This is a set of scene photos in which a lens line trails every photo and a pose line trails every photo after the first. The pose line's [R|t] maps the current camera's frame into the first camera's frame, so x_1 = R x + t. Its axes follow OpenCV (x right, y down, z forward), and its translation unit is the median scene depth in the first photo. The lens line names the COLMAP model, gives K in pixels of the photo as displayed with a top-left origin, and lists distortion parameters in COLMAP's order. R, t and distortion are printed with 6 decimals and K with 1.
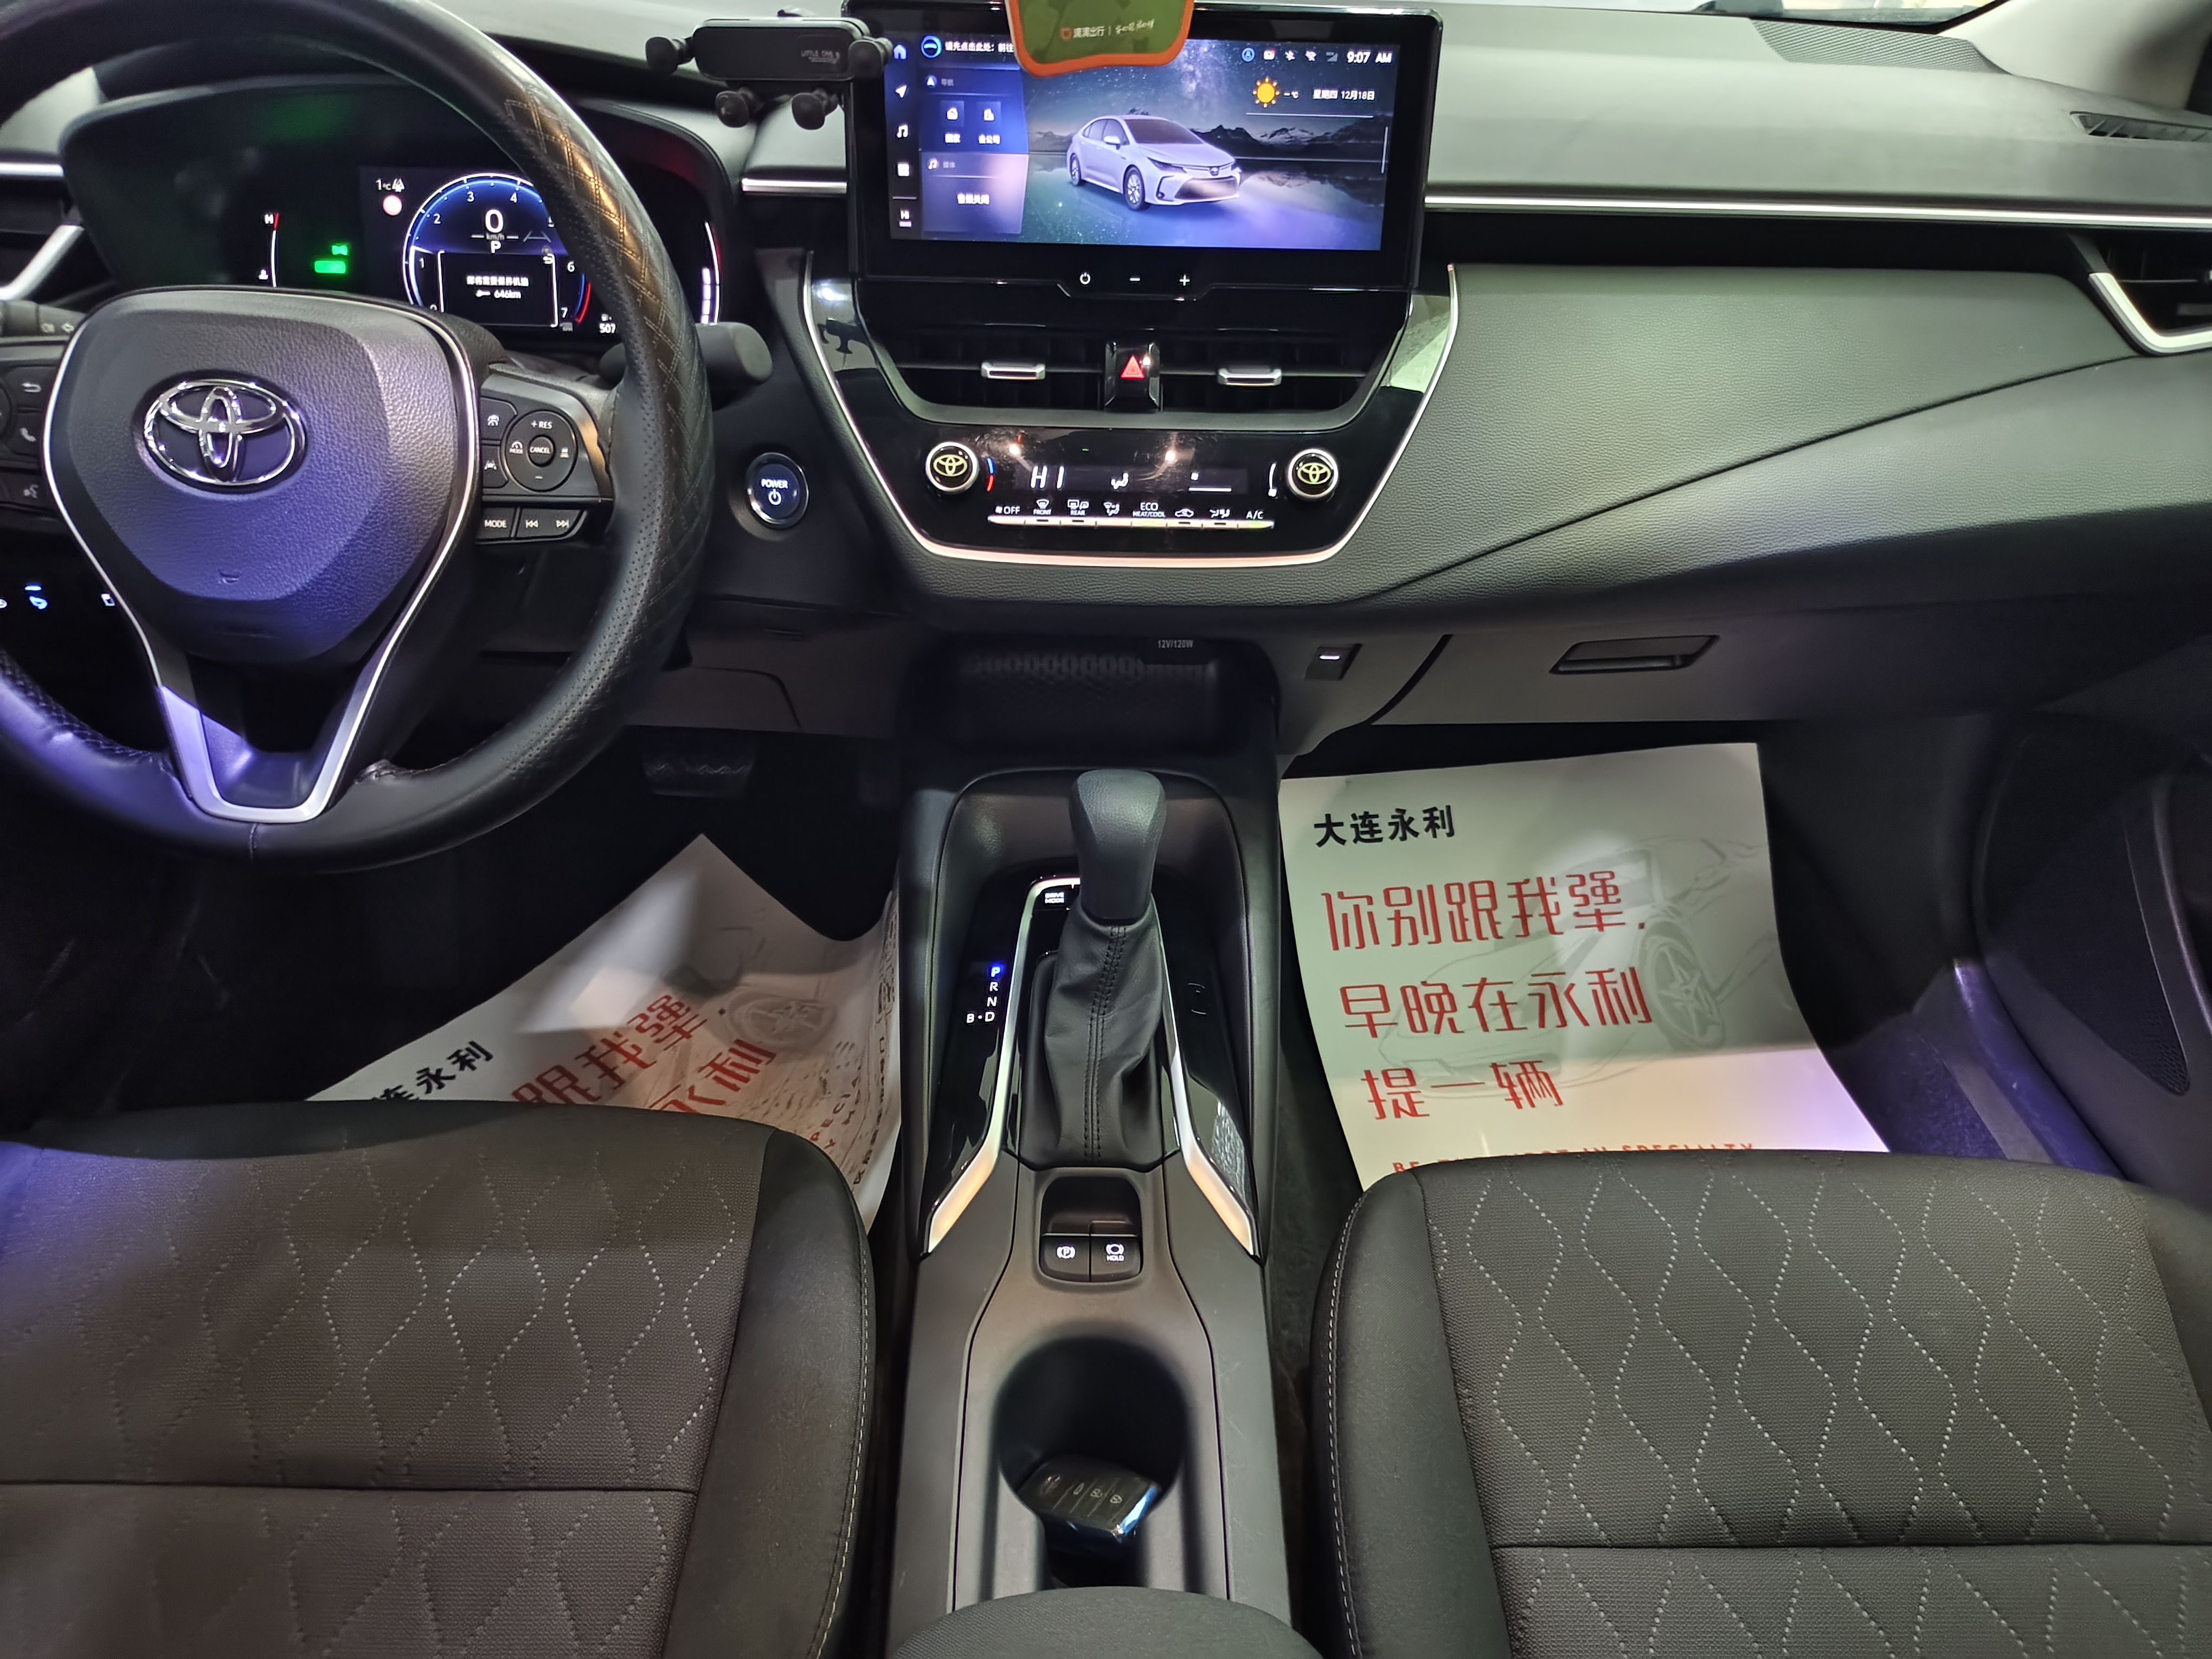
lens RADIAL K [[1530.0, 0, 1105.1], [0, 1530.0, 818.6], [0, 0, 1]] dist [0.039144, -0.049823]
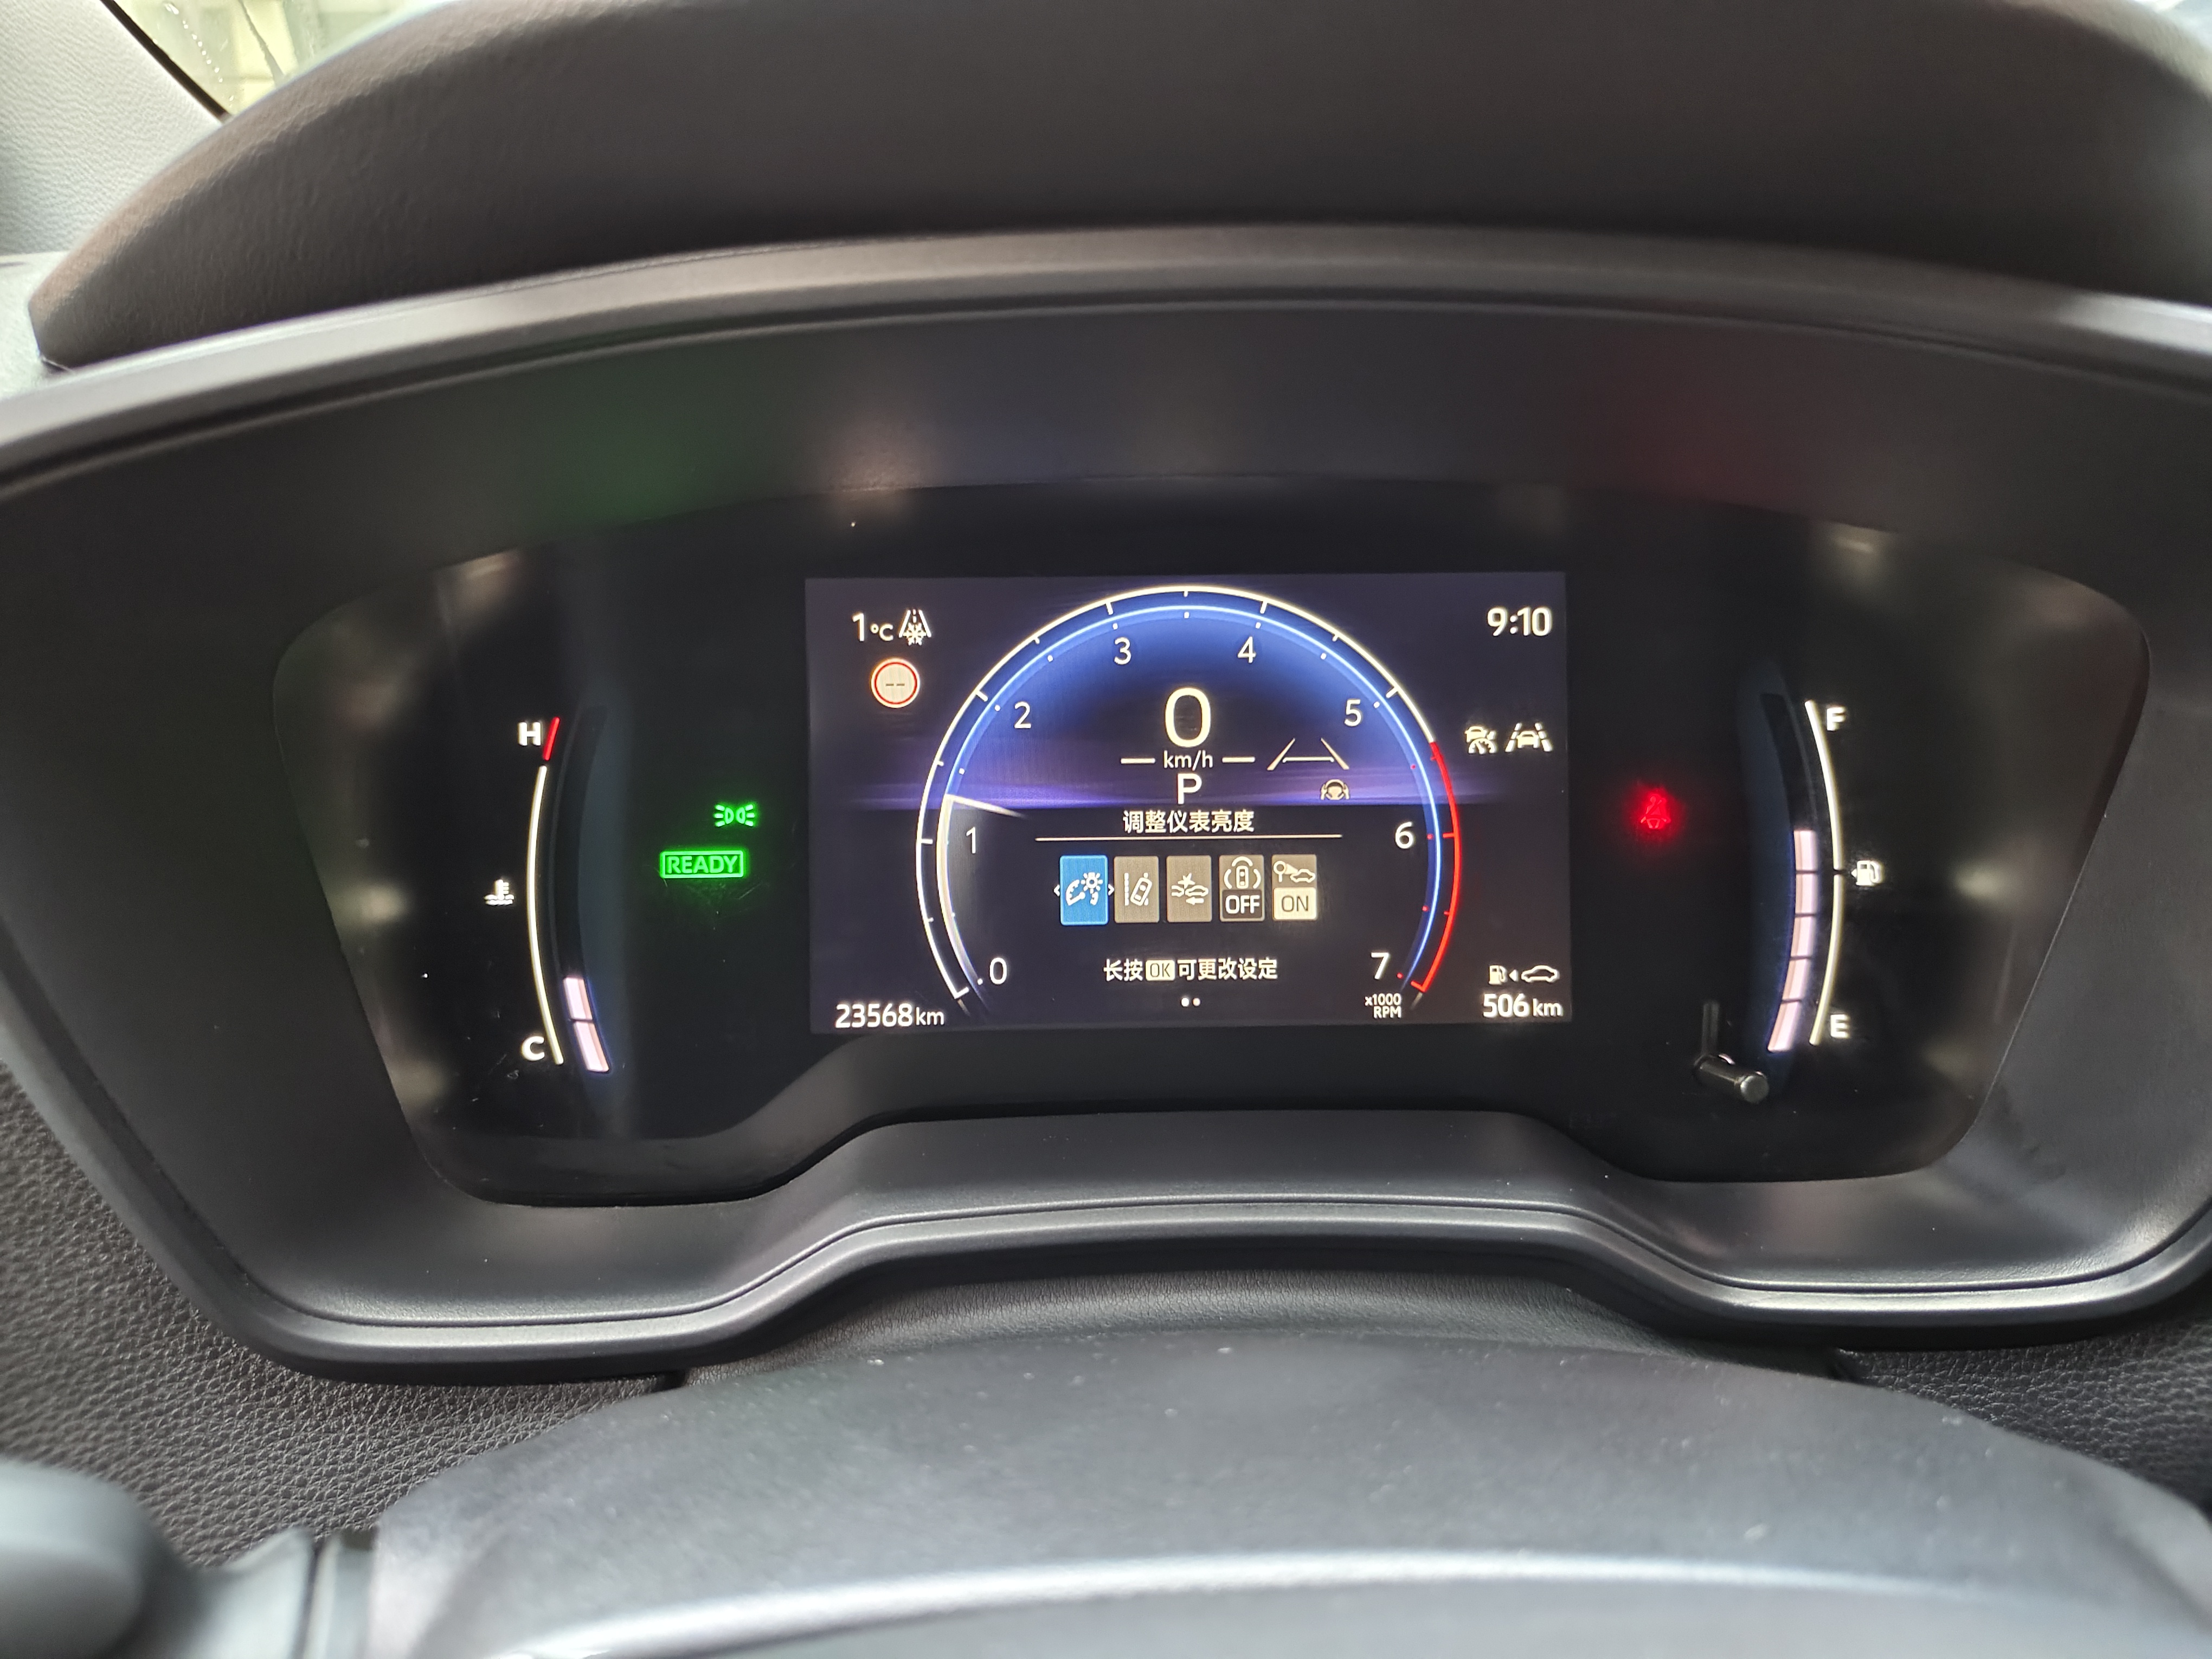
lens RADIAL K [[1530.0, 0, 1105.1], [0, 1530.0, 820.5], [0, 0, 1]] dist [0.039144, -0.049823]
pose [[0.999475, -0.031378, 0.008055, -0.471932], [0.032361, 0.978518, -0.203608, -0.334716], [-0.001493, 0.203762, 0.979019, 0.758387]]
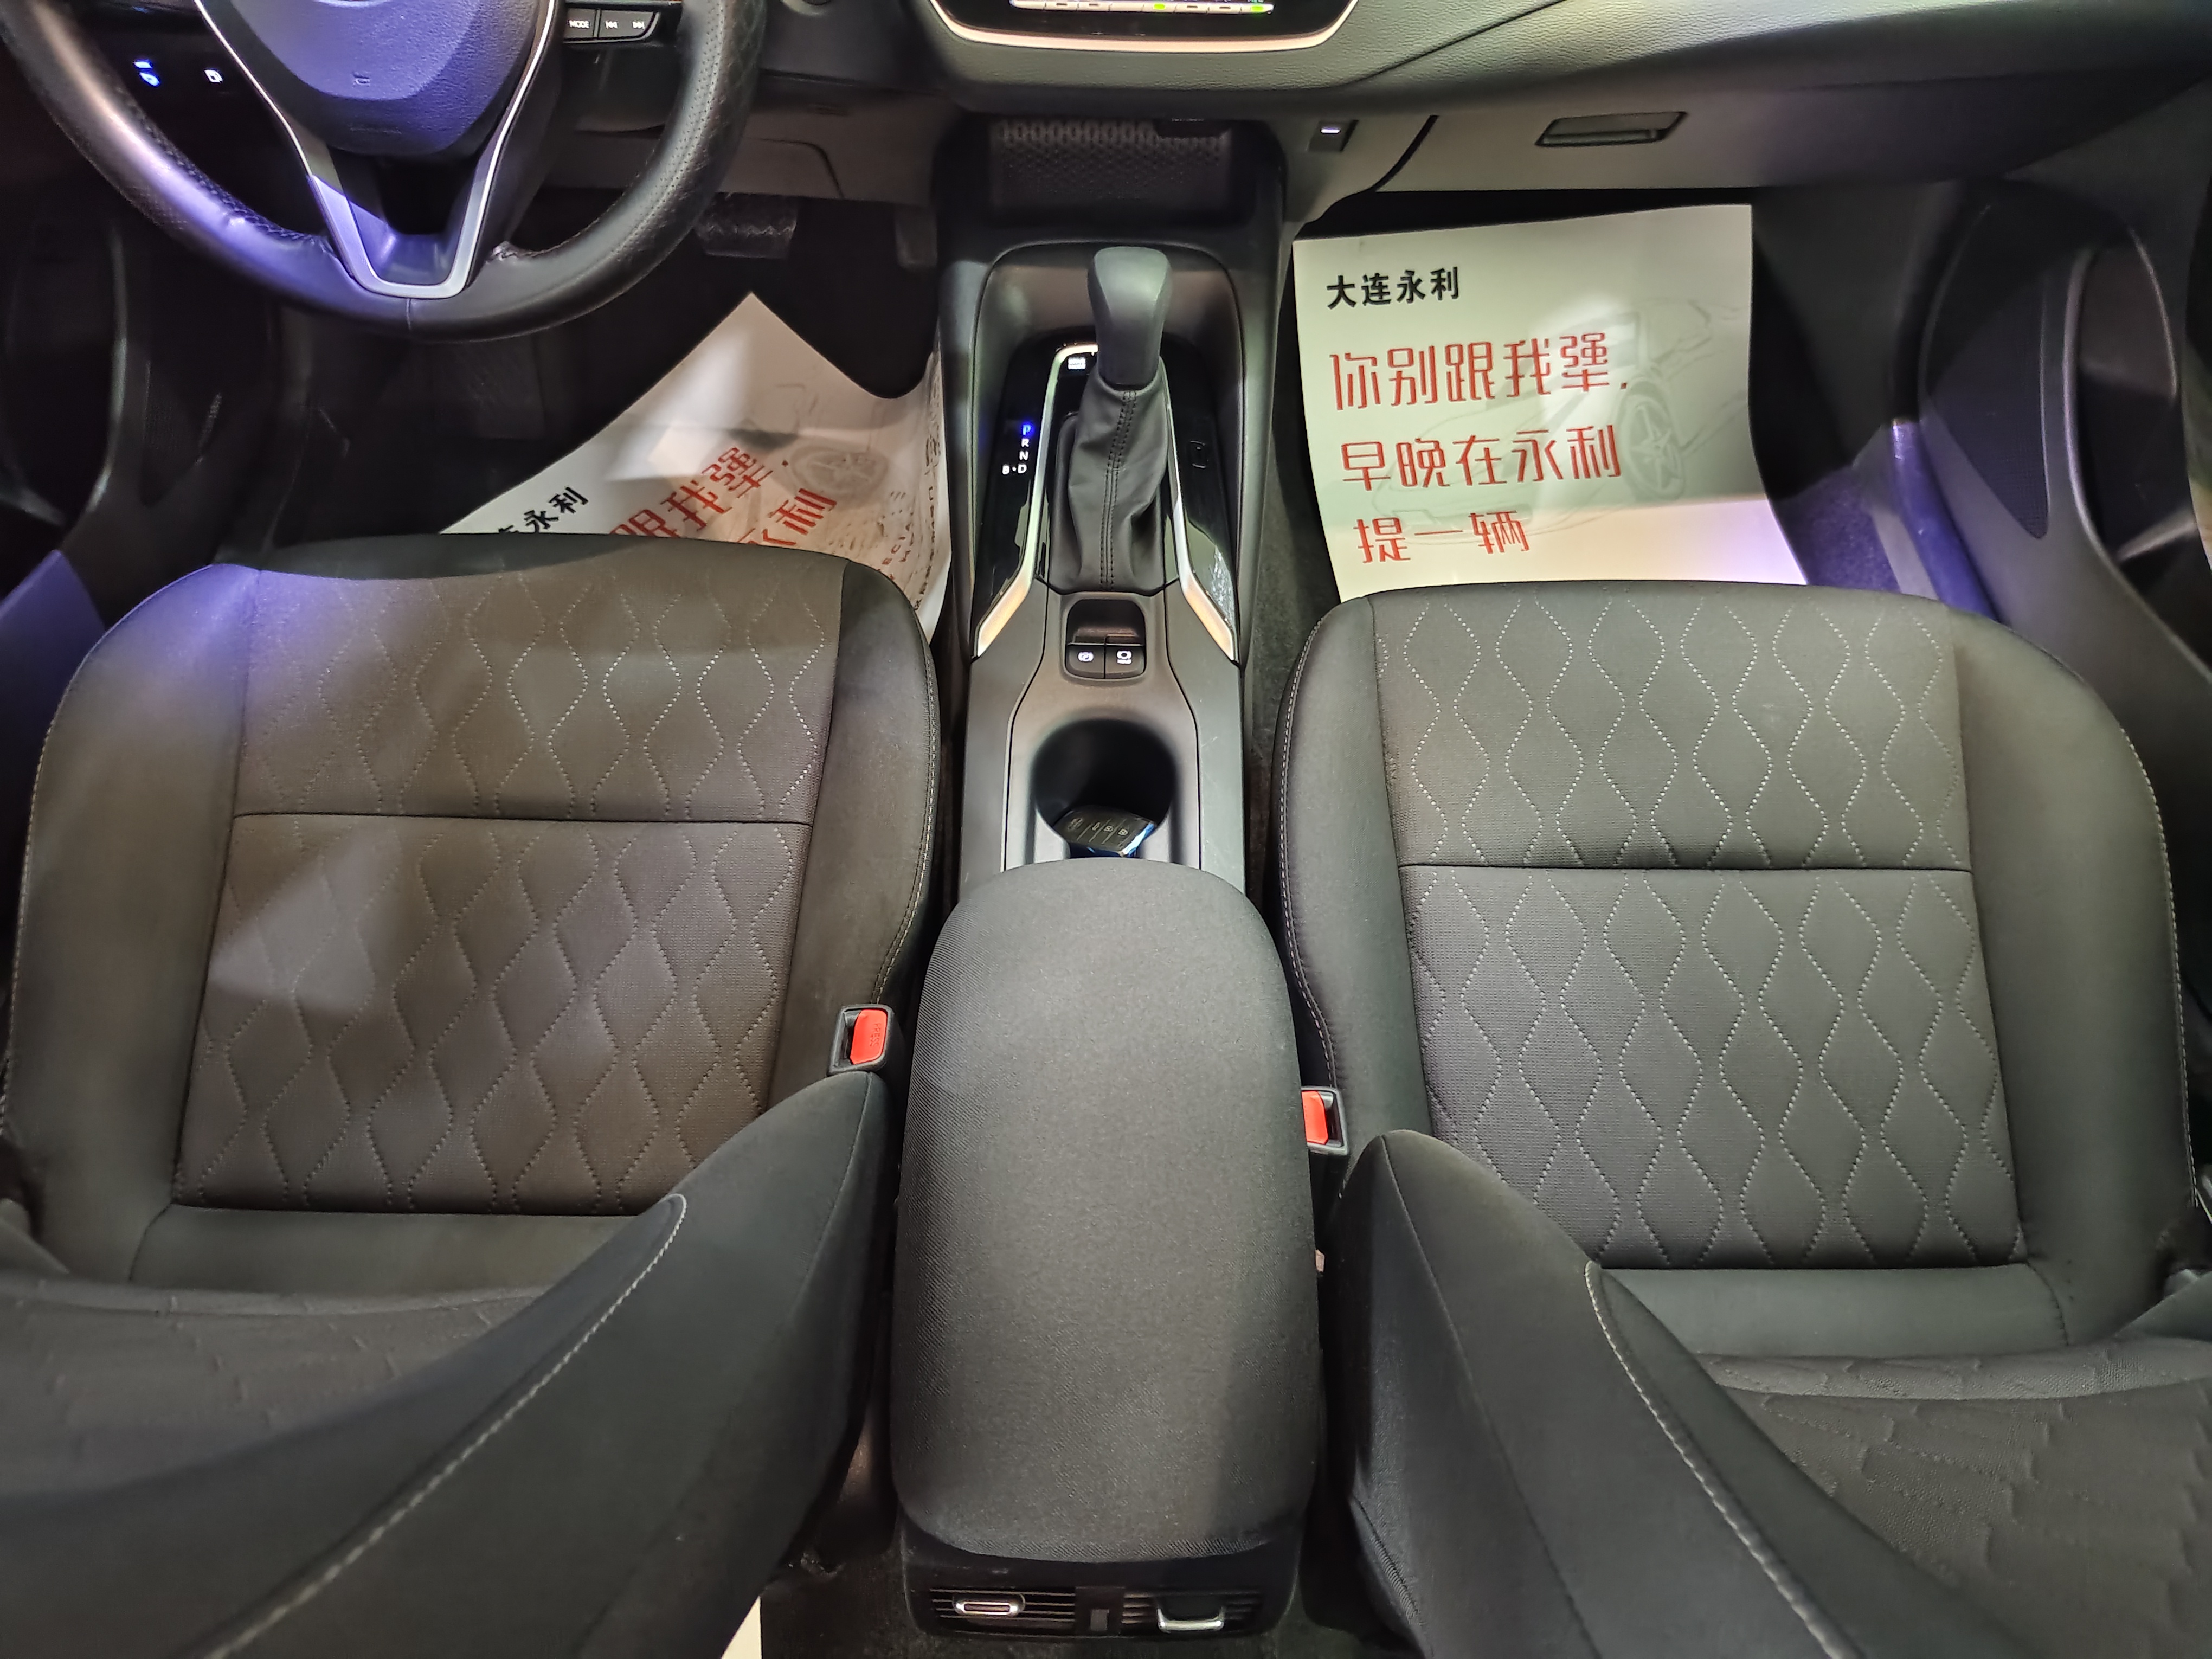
lens RADIAL K [[1530.0, 0, 1129.9], [0, 1530.0, 808.8], [0, 0, 1]] dist [0.039144, -0.049823]
pose [[0.999937, 0.006982, -0.008818, 0.021601], [-0.003590, 0.941146, 0.337981, -0.026136], [0.010659, -0.337928, 0.941111, -0.221928]]
